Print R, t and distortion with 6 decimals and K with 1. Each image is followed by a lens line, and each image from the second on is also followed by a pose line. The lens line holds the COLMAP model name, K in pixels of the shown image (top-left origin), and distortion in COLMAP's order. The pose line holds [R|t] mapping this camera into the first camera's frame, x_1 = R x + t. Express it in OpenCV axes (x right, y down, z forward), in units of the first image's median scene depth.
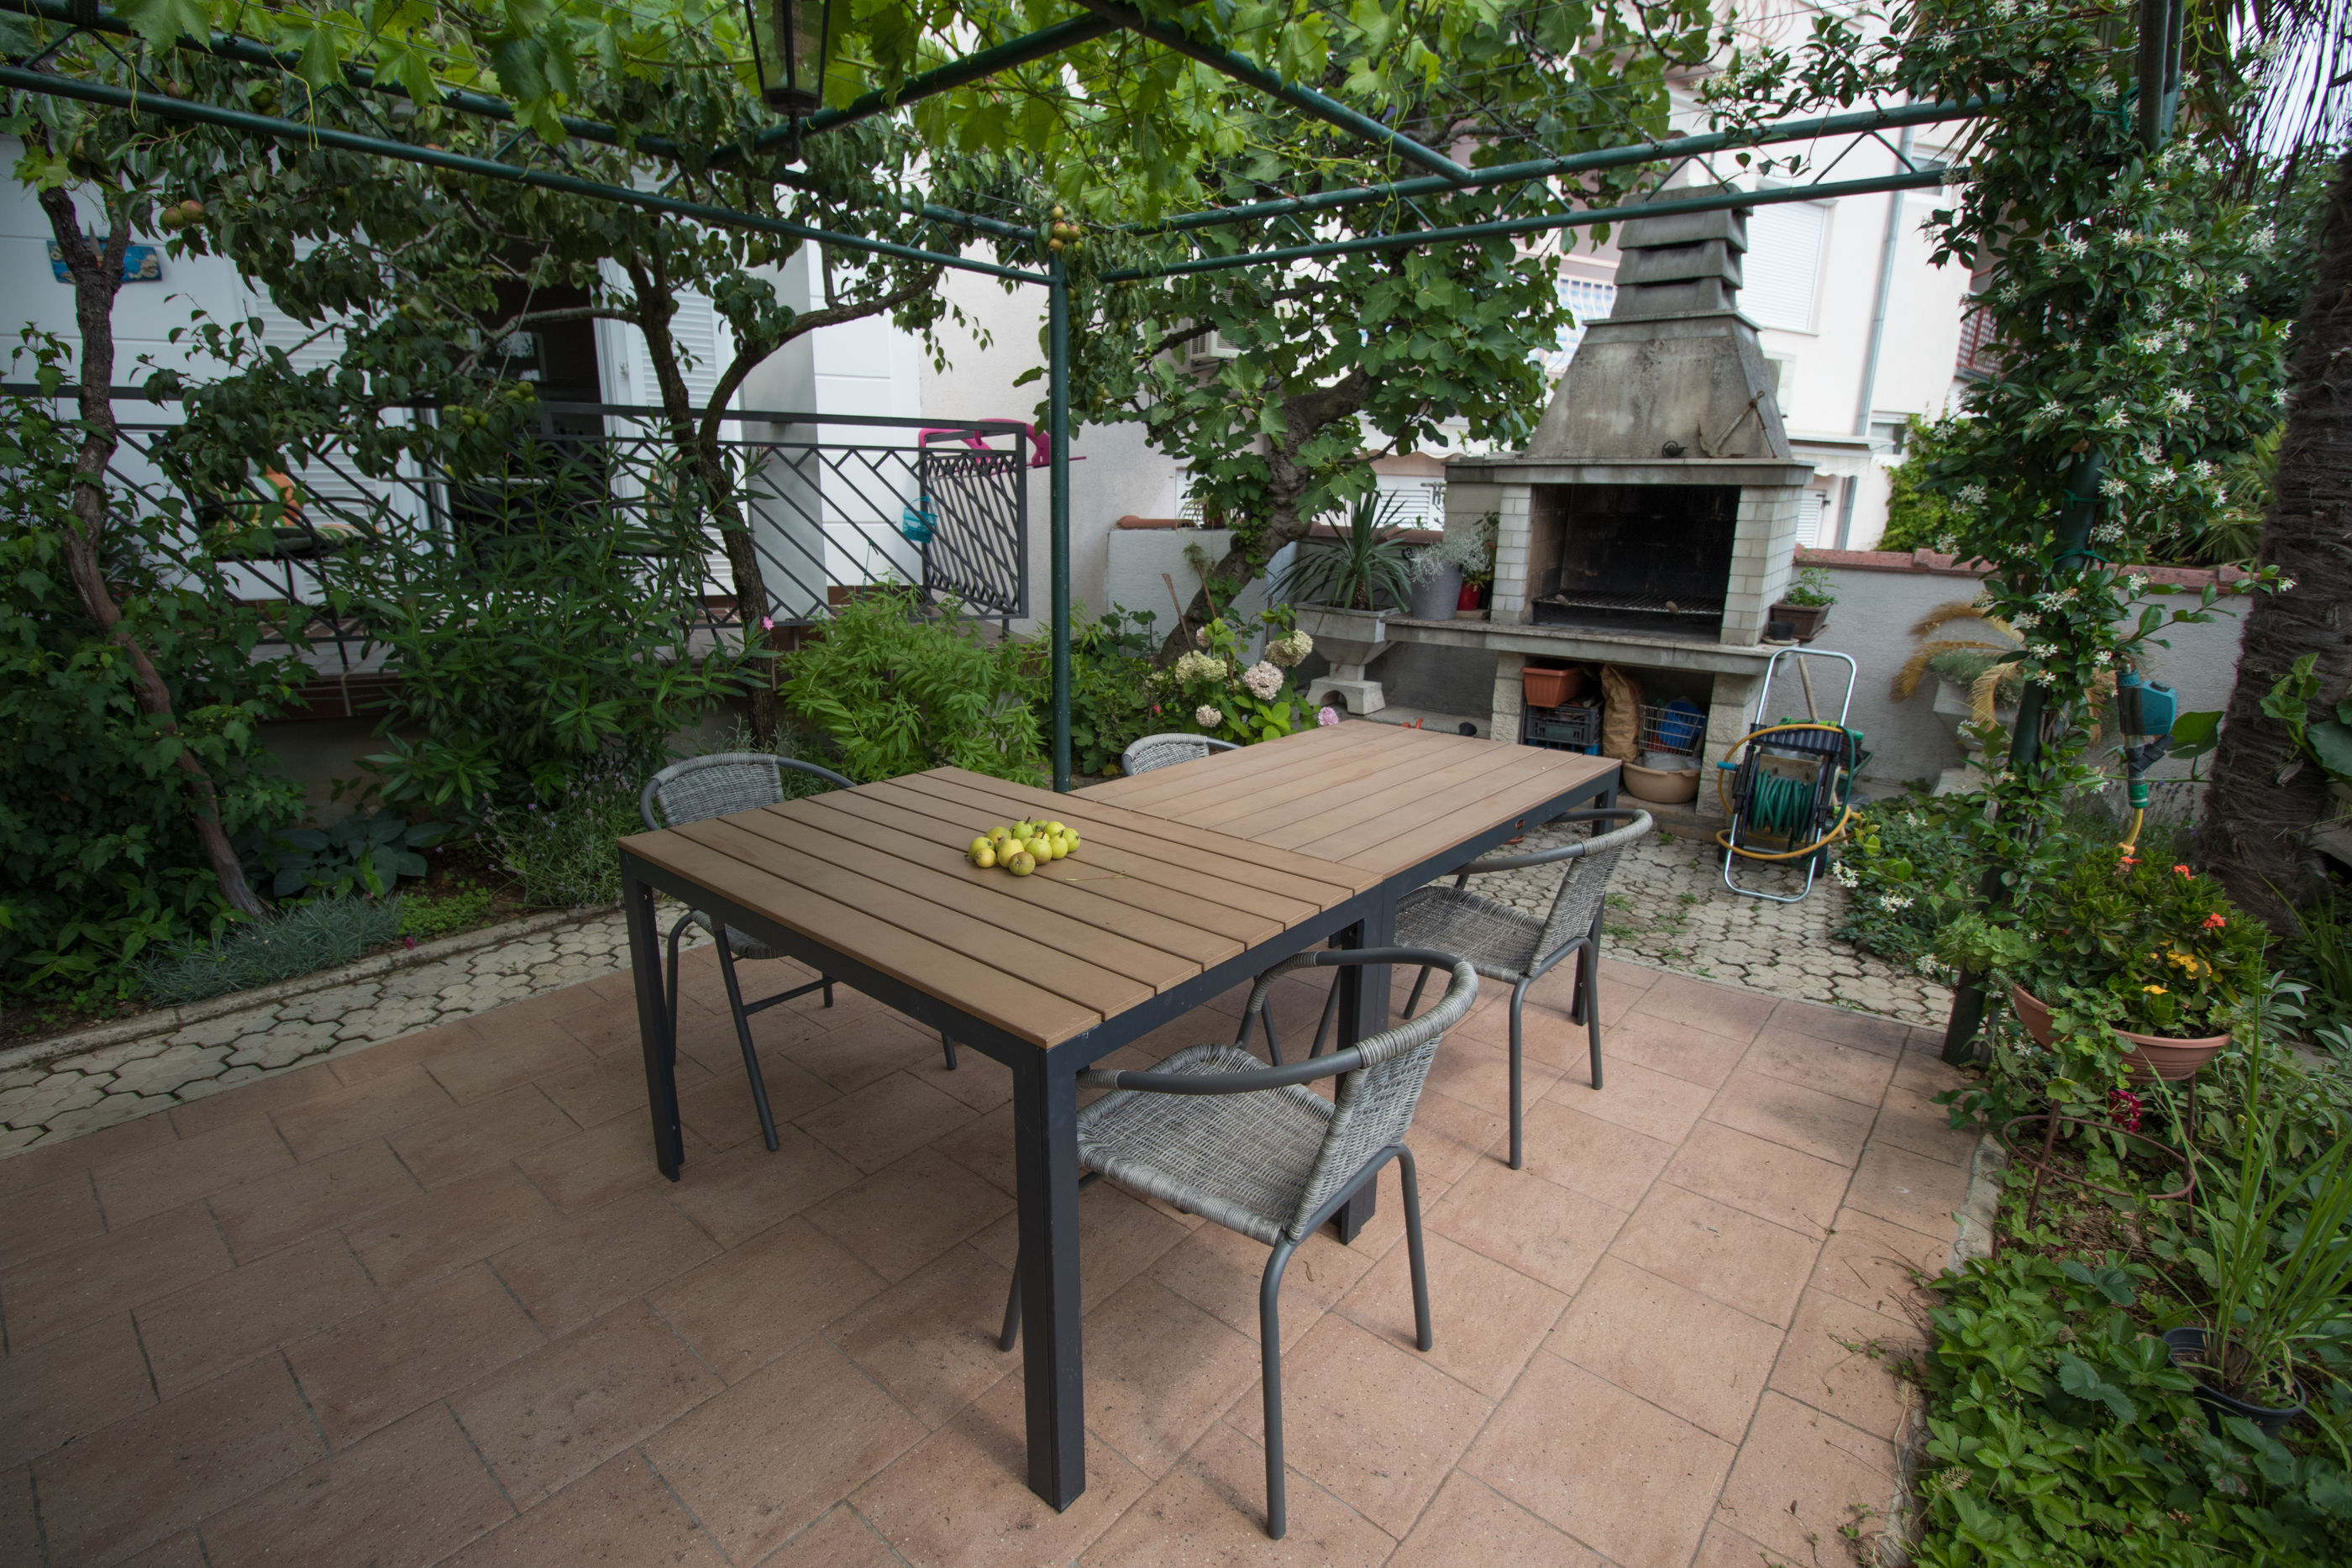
lens RADIAL K [[1091.2, 0, 1164.5], [0, 1091.2, 779.4], [0, 0, 1]] dist [-0.000737, -0.013570]
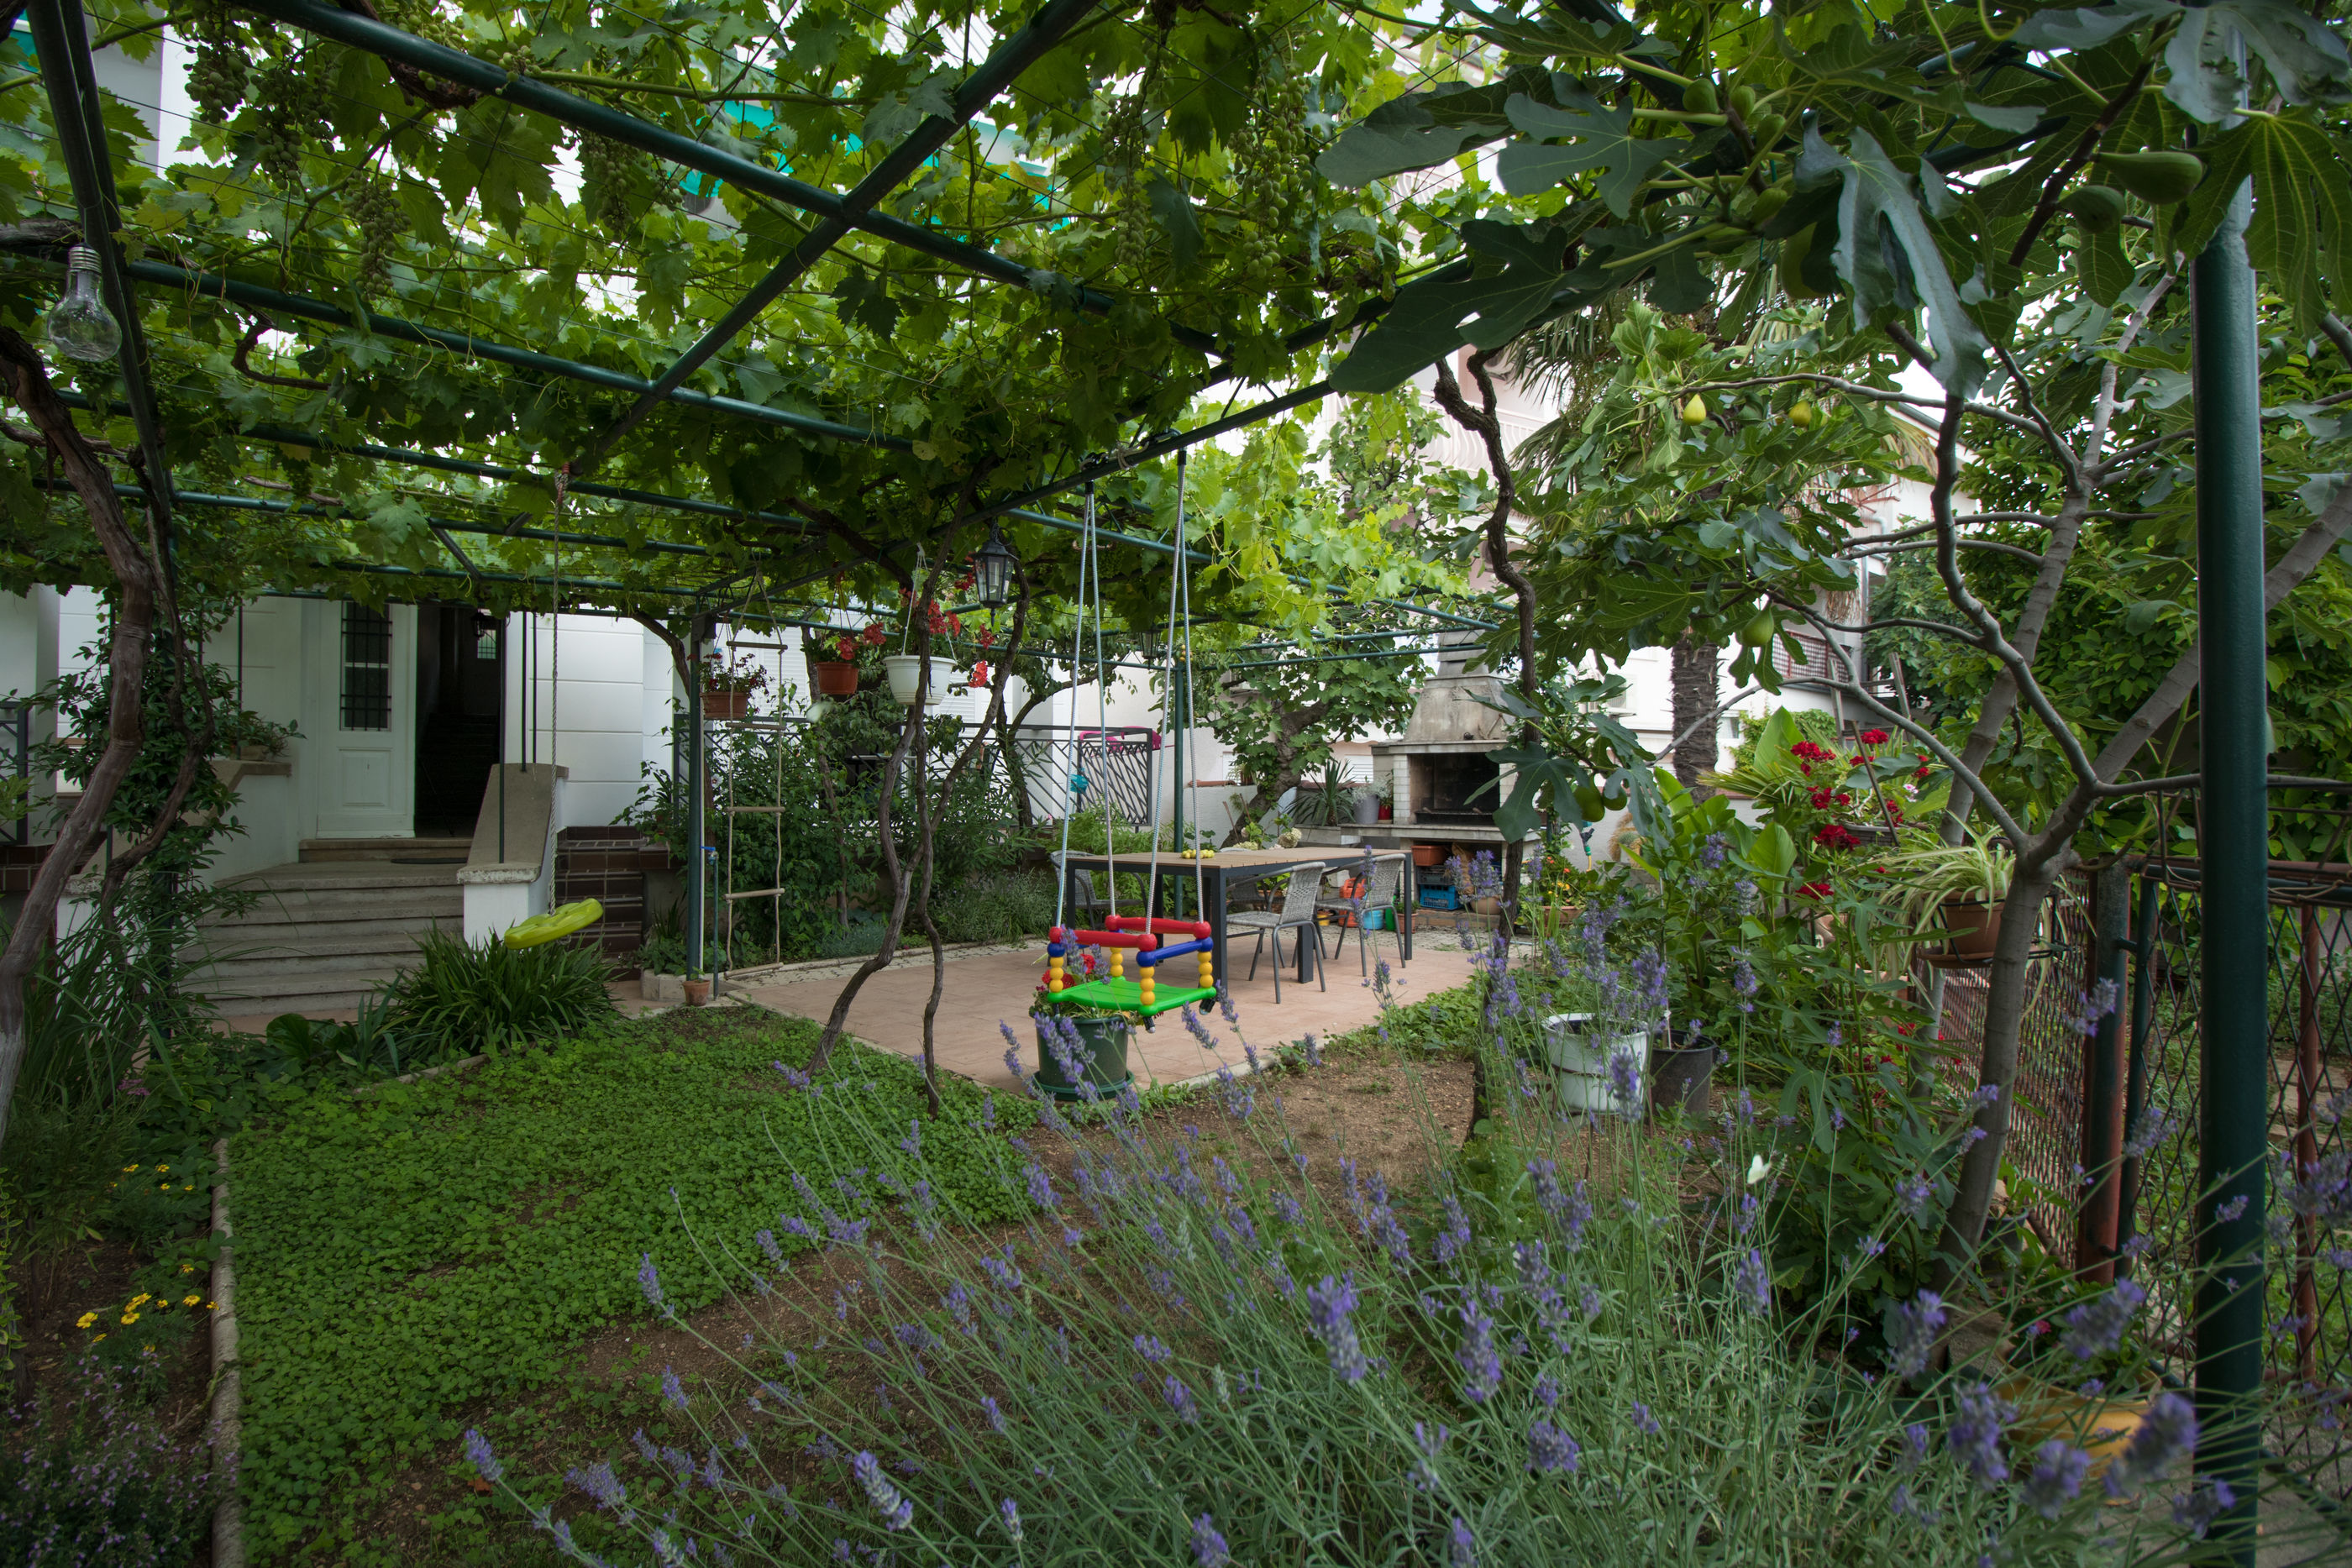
lens RADIAL K [[1091.2, 0, 1164.5], [0, 1091.2, 779.4], [0, 0, 1]] dist [-0.000737, -0.013570]
pose [[0.999688, -0.012539, -0.021602, -0.064492], [0.006482, 0.965467, -0.260445, 0.284455], [0.024121, 0.260224, 0.965247, -0.905382]]
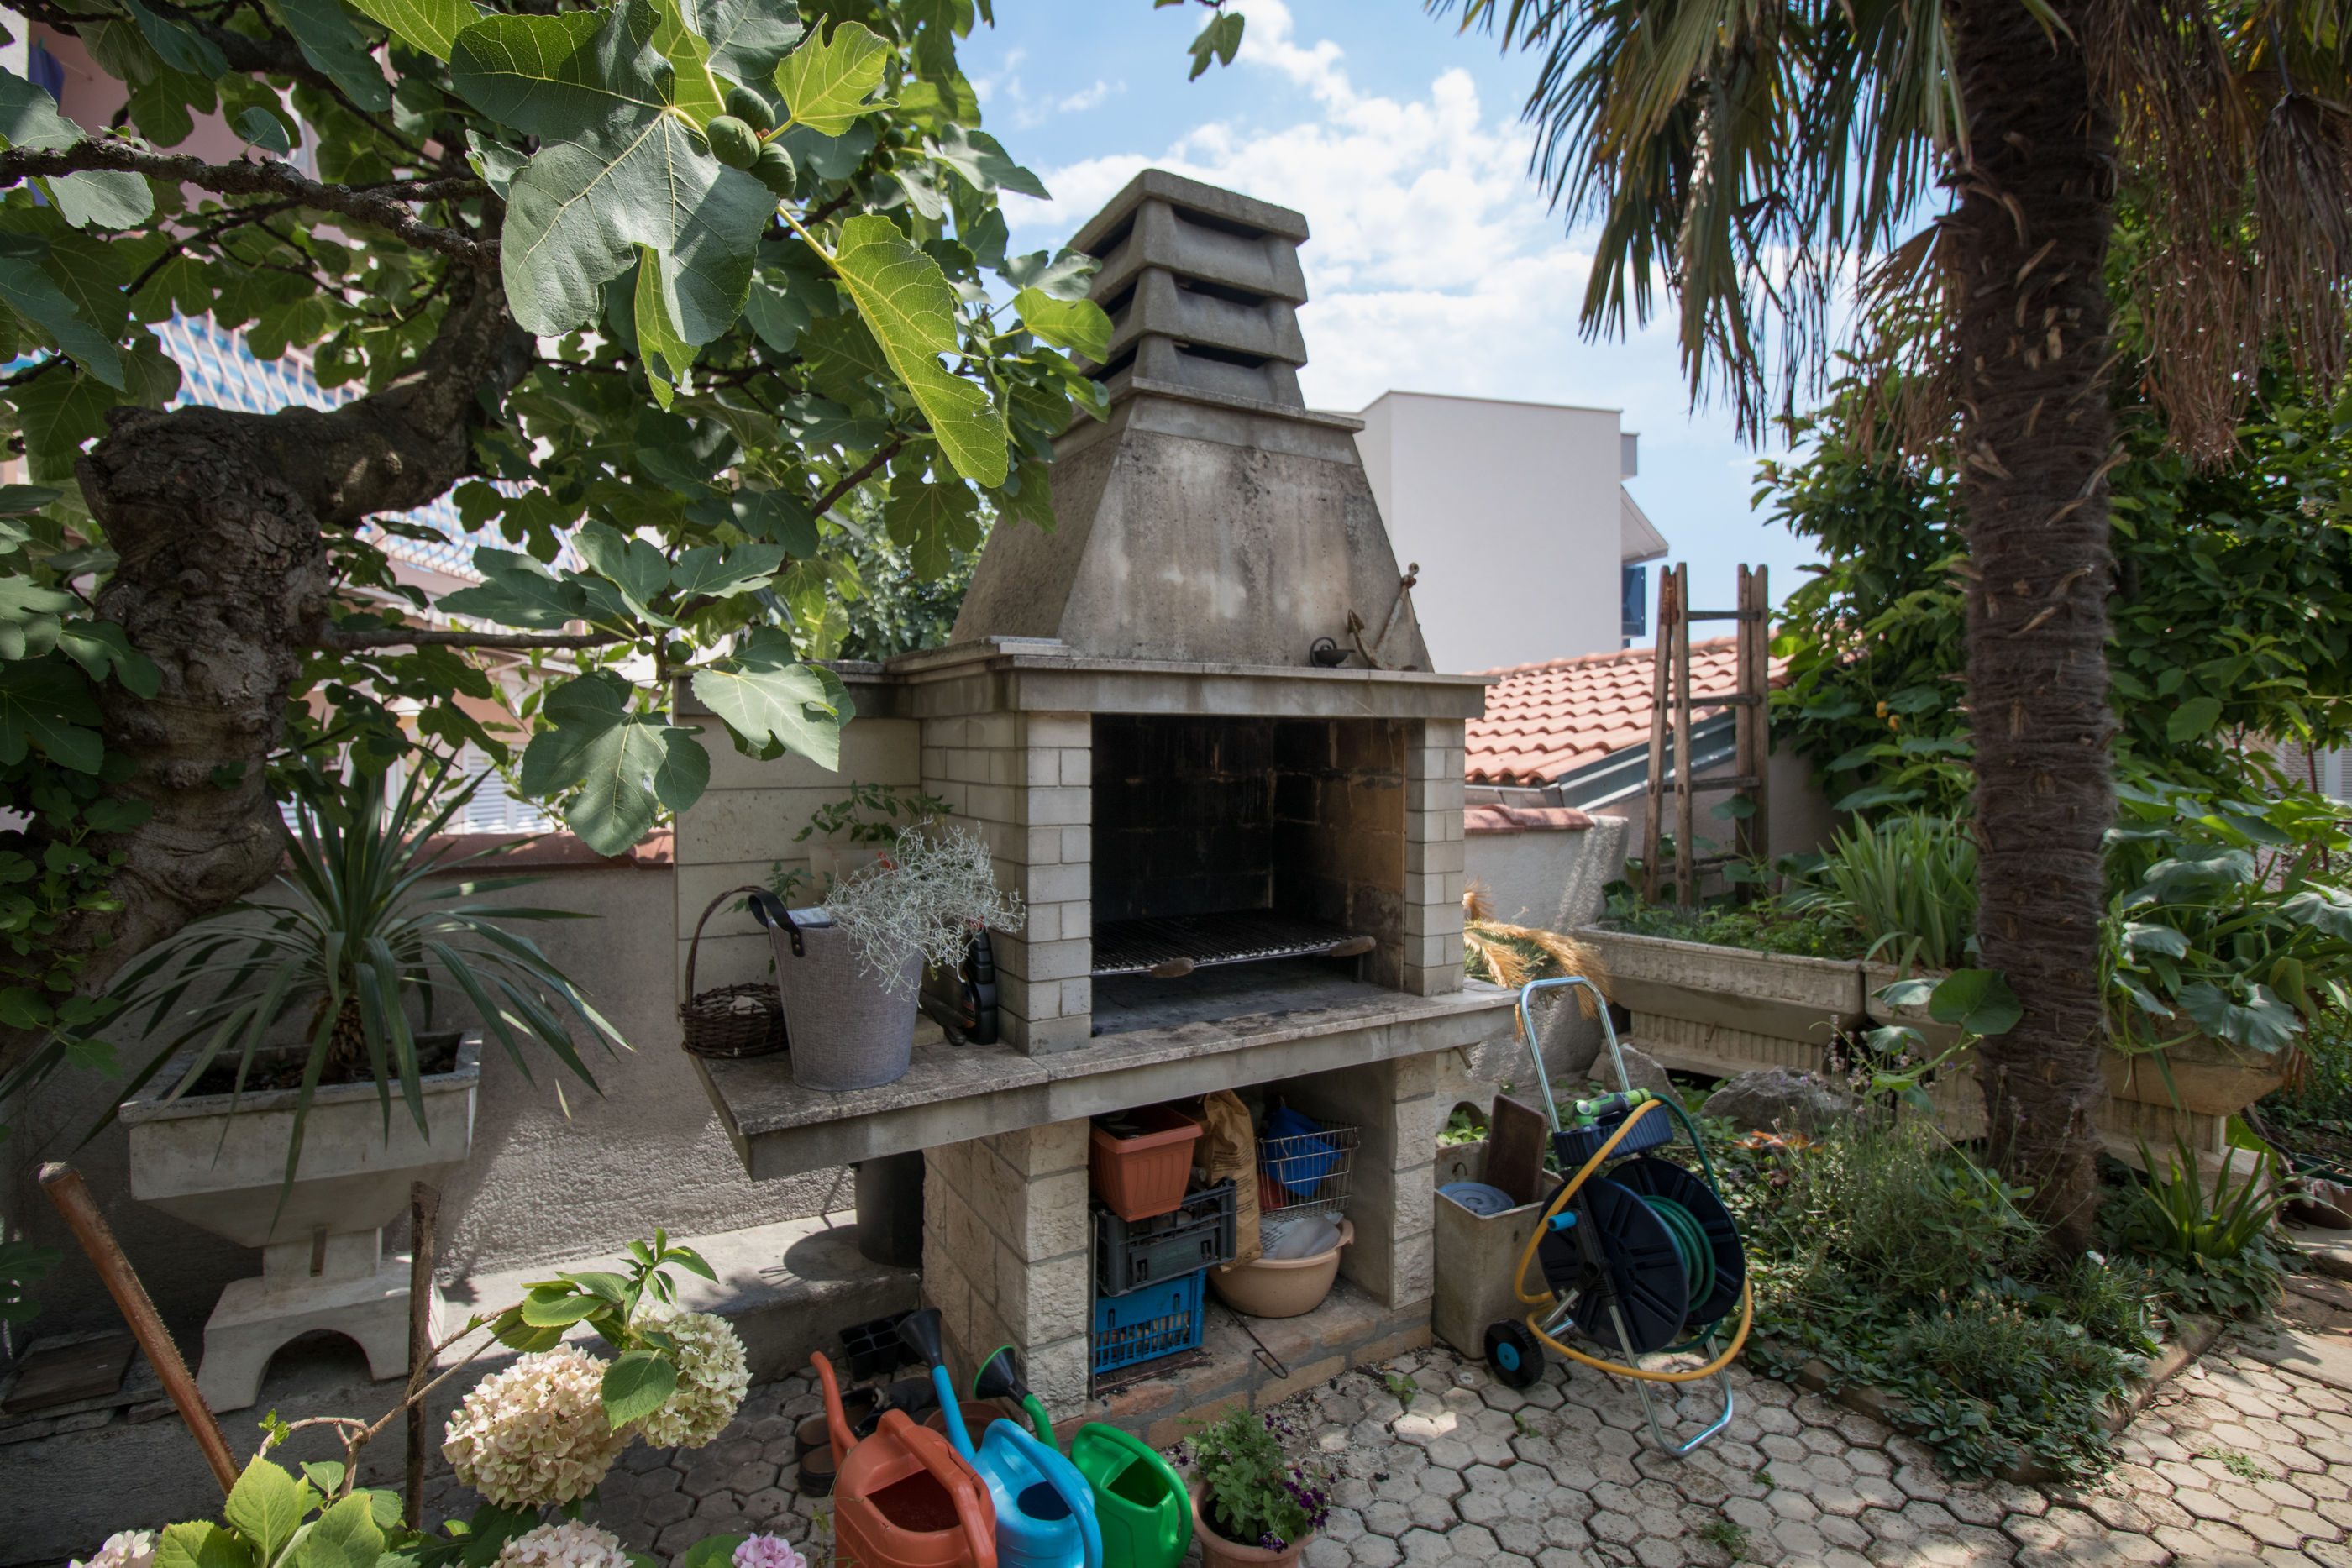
lens RADIAL K [[1091.2, 0, 1164.5], [0, 1091.2, 779.4], [0, 0, 1]] dist [-0.000737, -0.013570]
pose [[0.395346, -0.025328, 0.918183, -0.042300], [0.253120, 0.963919, -0.082397, -0.197531], [-0.882968, 0.264986, 0.387493, 0.788918]]
